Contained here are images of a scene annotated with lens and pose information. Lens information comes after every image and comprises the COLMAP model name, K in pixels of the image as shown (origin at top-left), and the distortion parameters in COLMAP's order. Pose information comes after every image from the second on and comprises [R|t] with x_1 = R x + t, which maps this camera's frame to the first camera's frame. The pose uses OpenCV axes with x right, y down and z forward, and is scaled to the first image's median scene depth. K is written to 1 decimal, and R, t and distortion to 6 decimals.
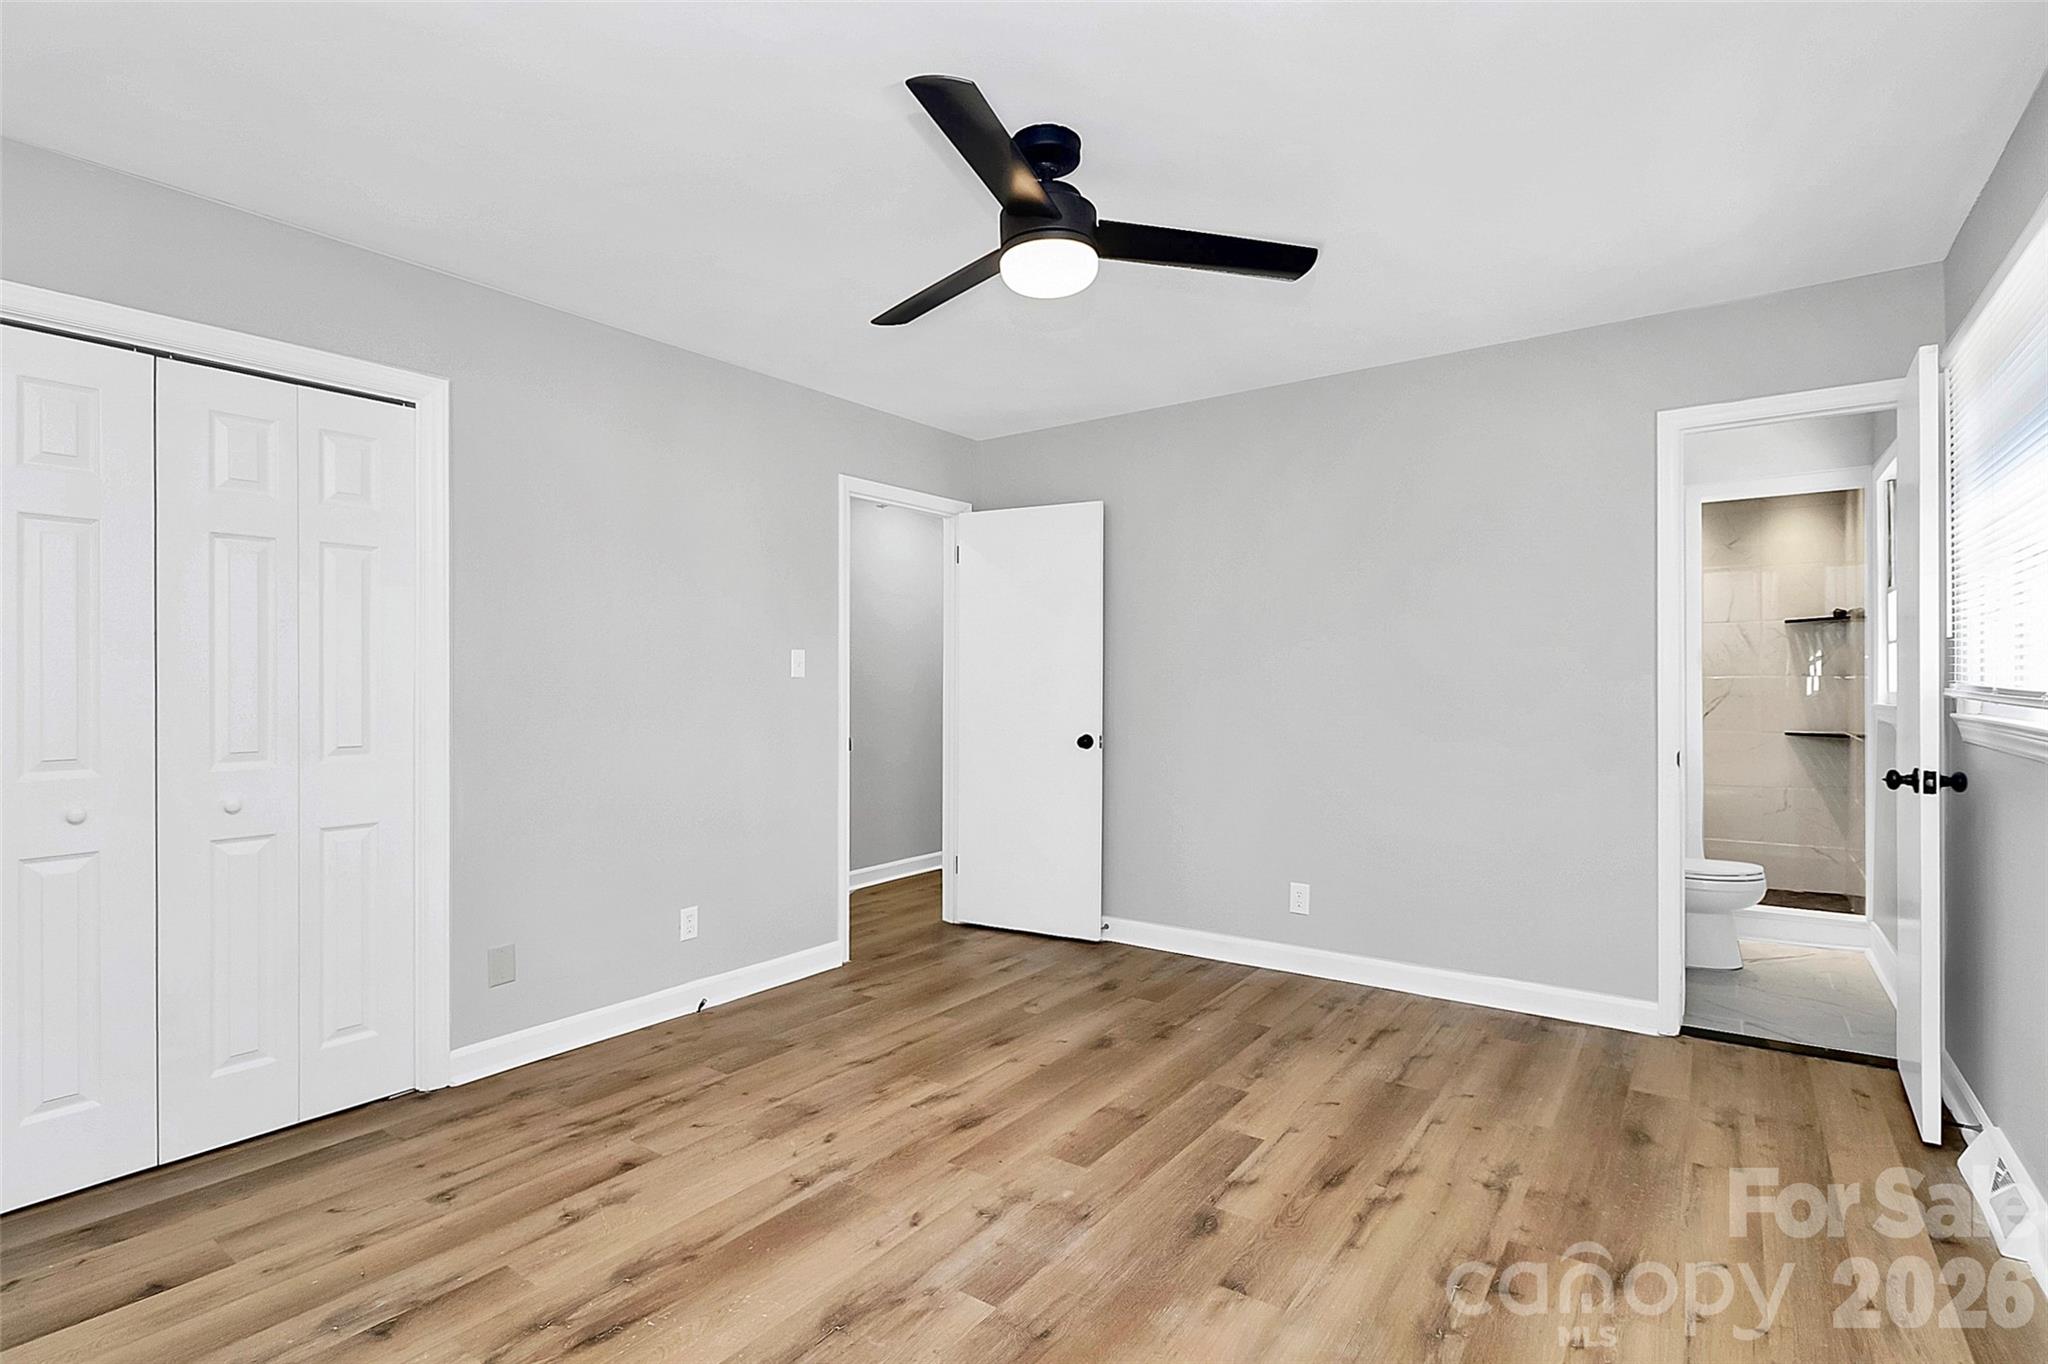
lens RADIAL K [[957.1, 0, 1024.0], [0, 957.1, 682.0], [0, 0, 1]] dist [-0.030581, -0.000218]
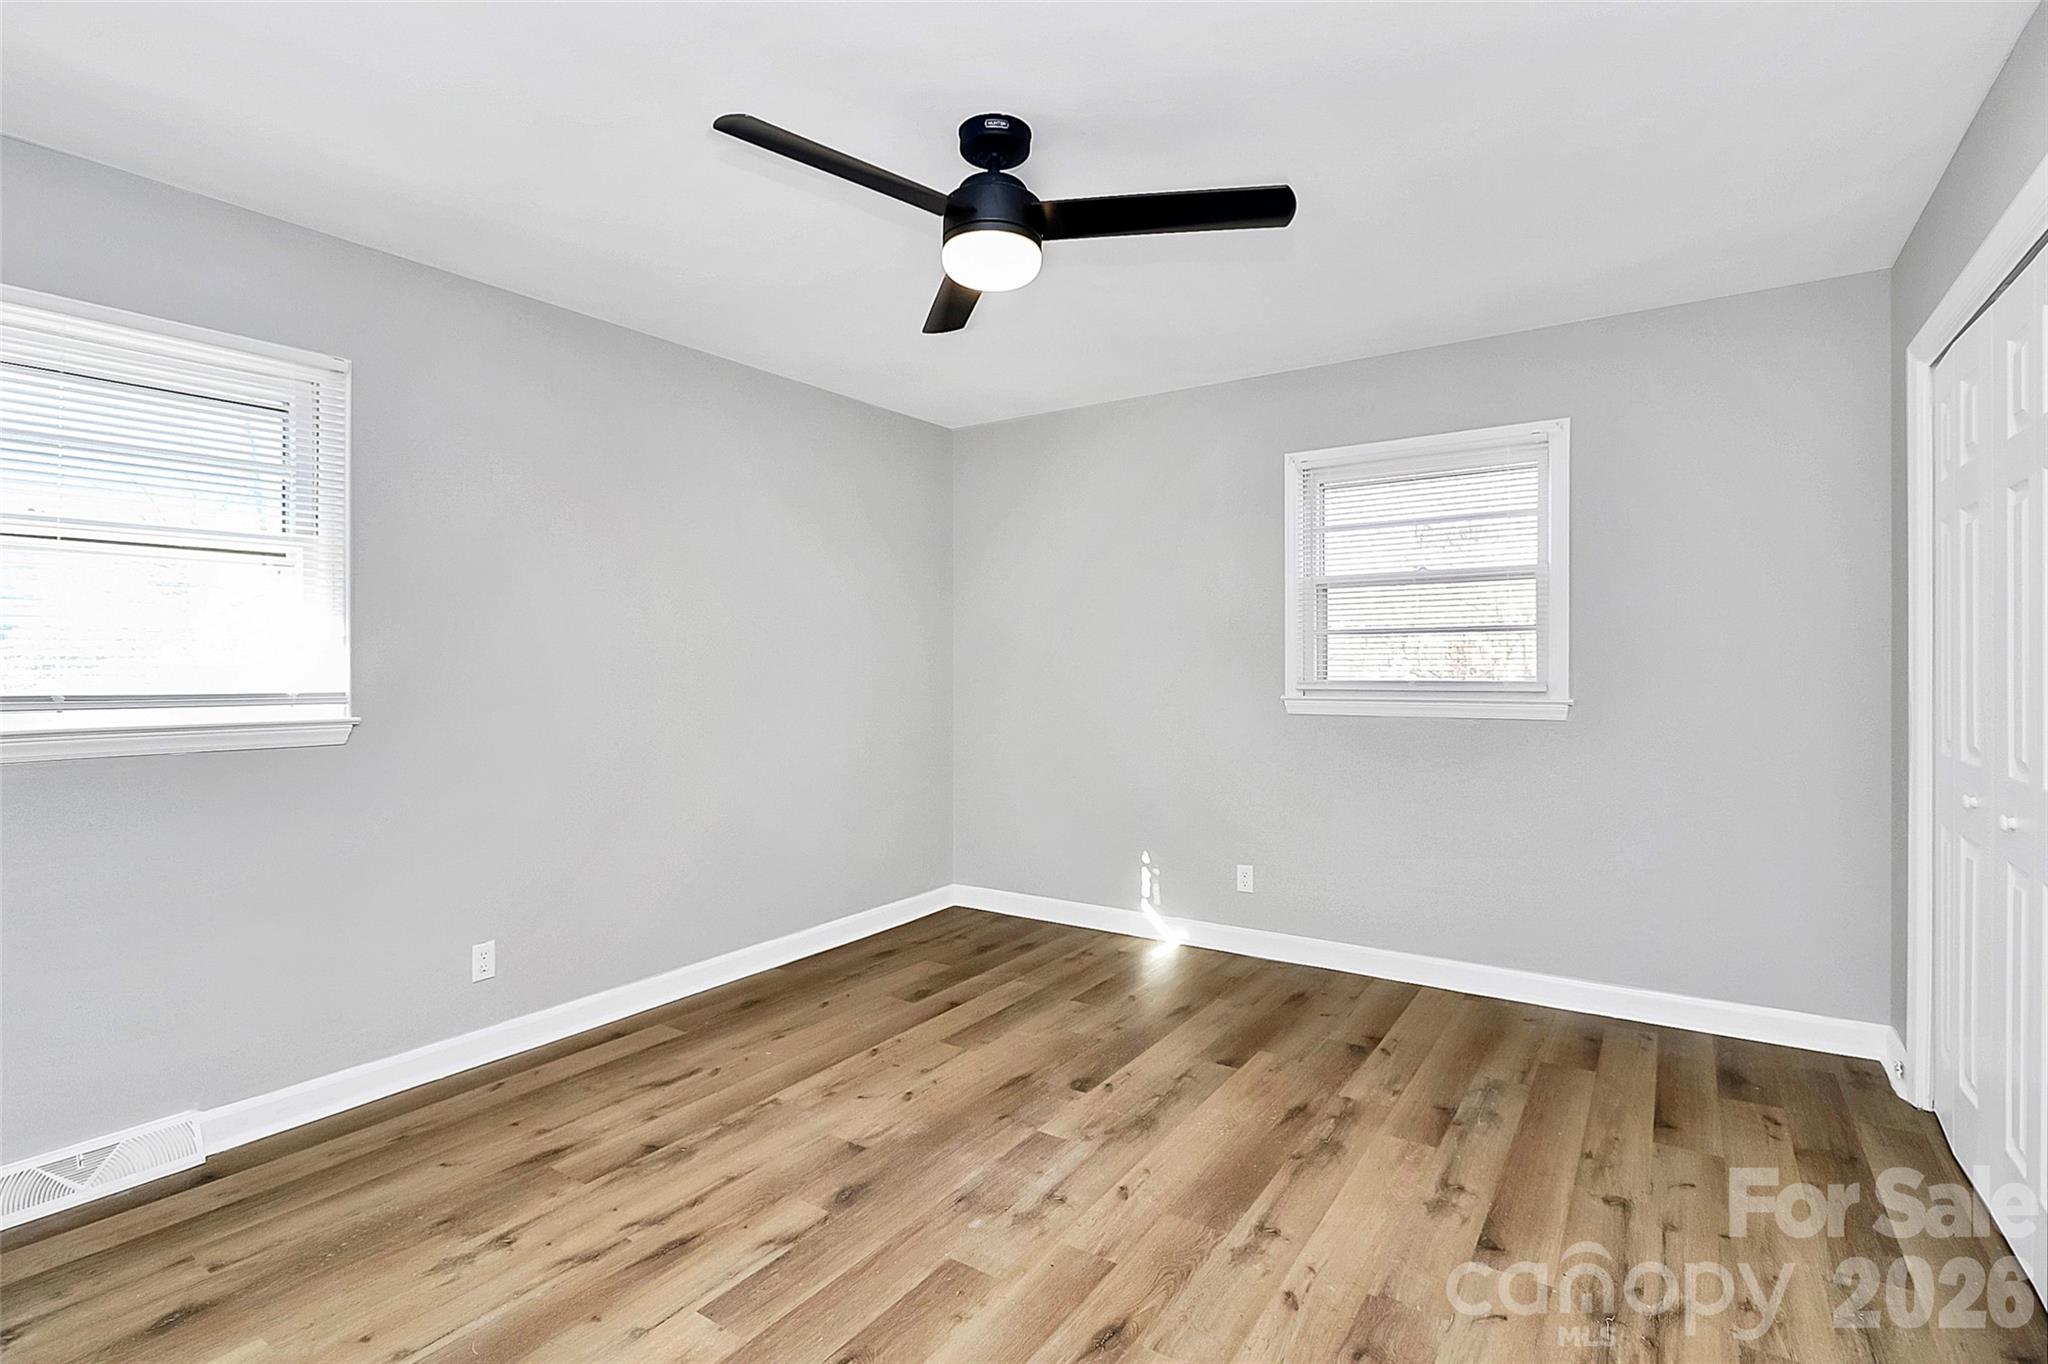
lens RADIAL K [[957.1, 0, 1024.0], [0, 957.1, 682.0], [0, 0, 1]] dist [-0.030581, -0.000218]
pose [[-0.999462, 0.010278, -0.031156, 0.022102], [0.010079, 0.999928, 0.006543, -0.004702], [0.031221, 0.006225, -0.999493, 1.998962]]
